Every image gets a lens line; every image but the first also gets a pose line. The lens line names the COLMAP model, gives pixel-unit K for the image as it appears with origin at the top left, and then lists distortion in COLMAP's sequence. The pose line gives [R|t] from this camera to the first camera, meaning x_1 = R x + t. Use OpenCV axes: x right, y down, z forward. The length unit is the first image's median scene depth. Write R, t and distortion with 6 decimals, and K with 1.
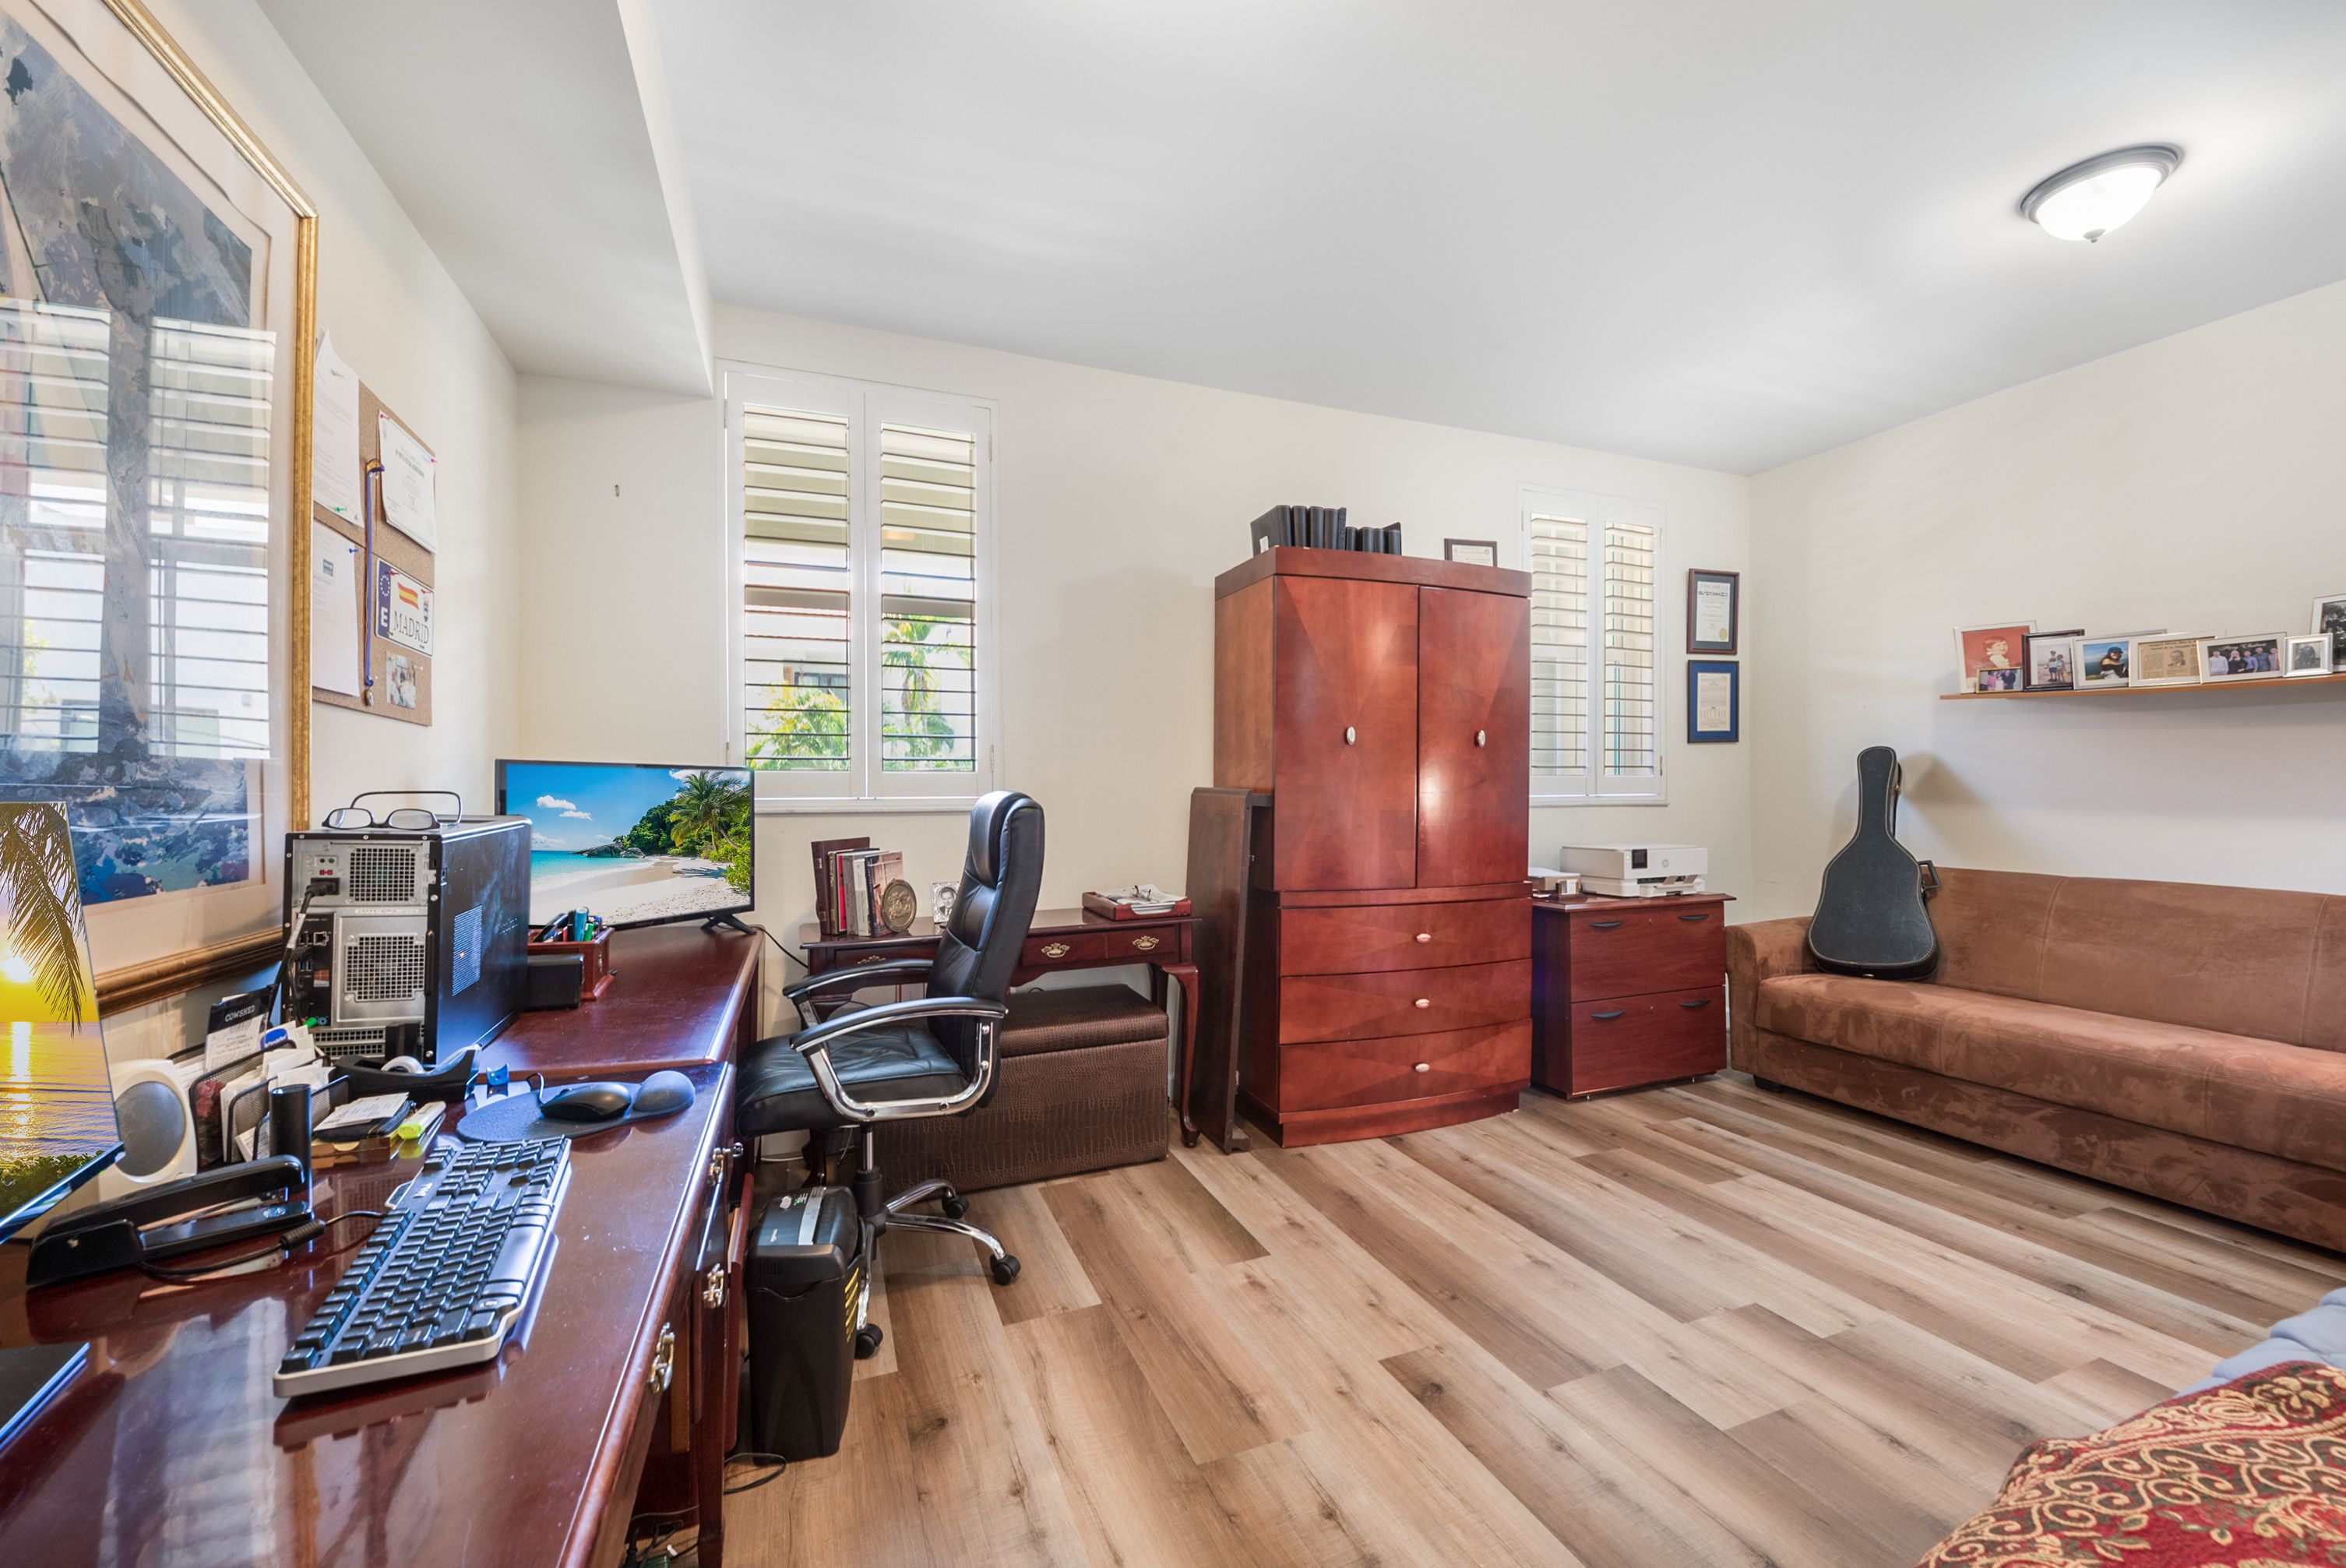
lens RADIAL K [[940.9, 0, 1168.4], [0, 940.9, 786.4], [0, 0, 1]] dist [-0.010689, -0.000228]
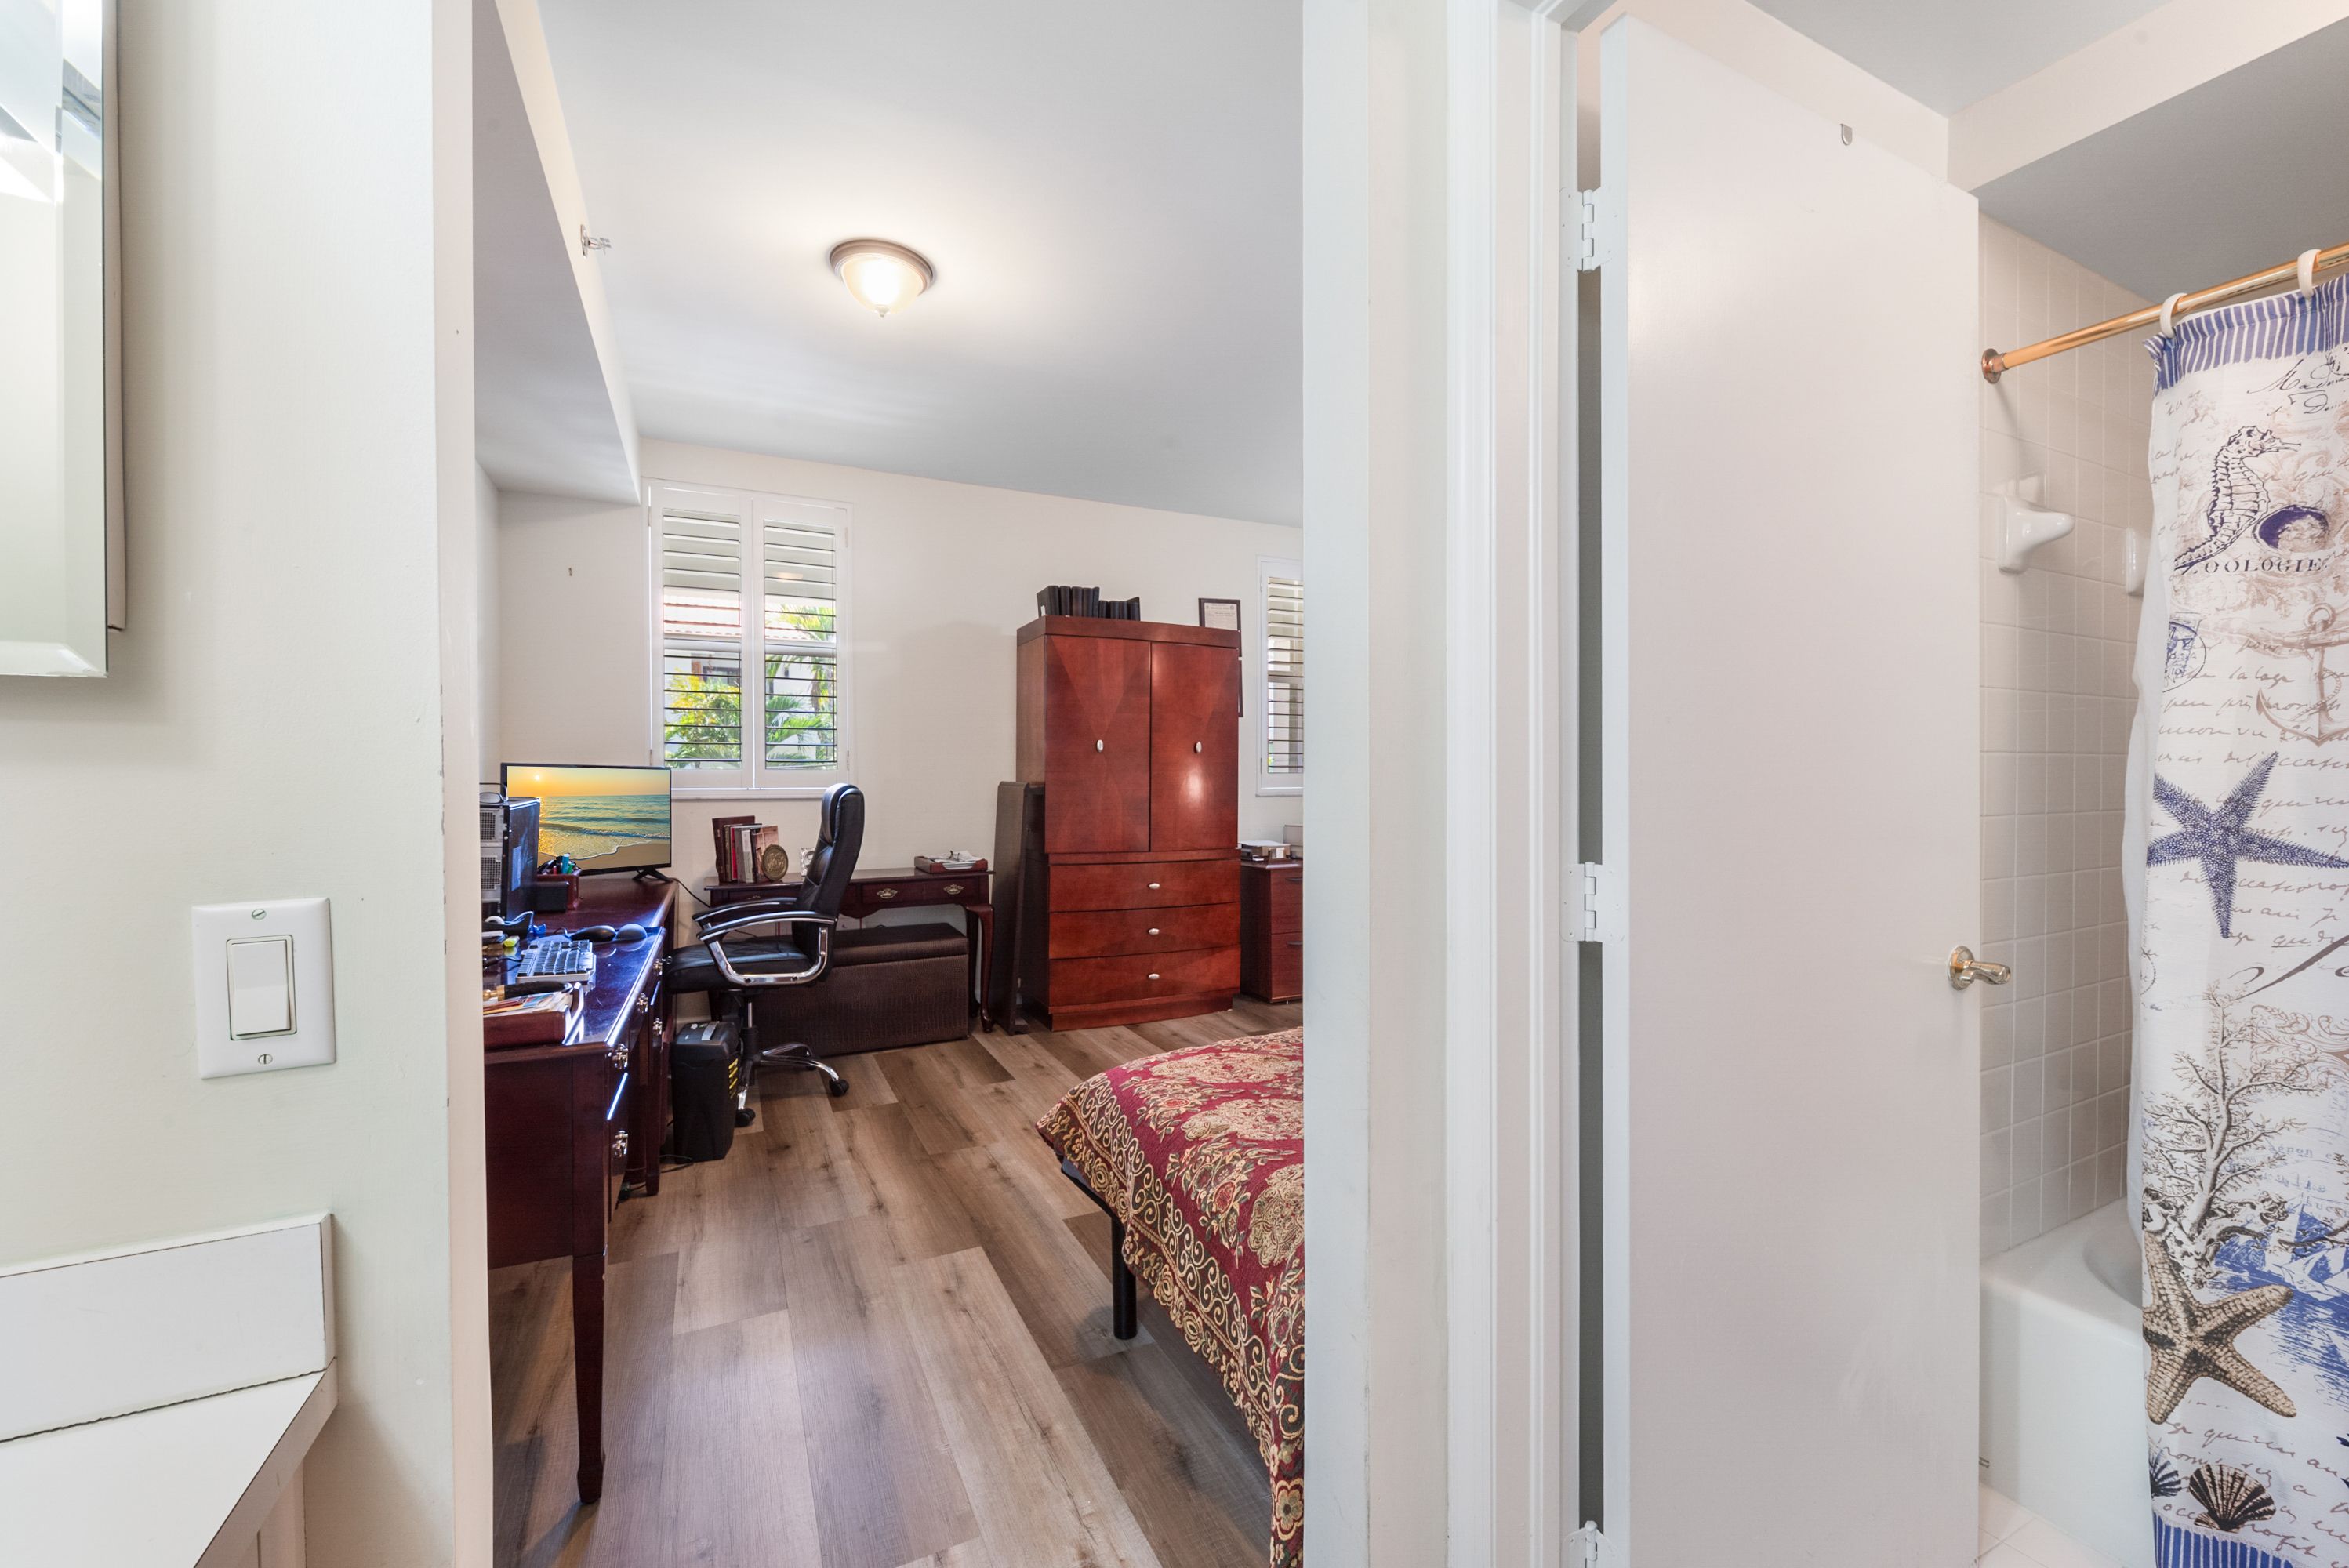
lens RADIAL K [[942.0, 0, 1178.7], [0, 942.0, 783.5], [0, 0, 1]] dist [-0.010689, -0.000228]
pose [[0.995904, 0.001401, 0.090410, 0.200800], [-0.001764, 0.999991, 0.003935, -0.002056], [-0.090404, -0.004078, 0.995897, -0.496803]]
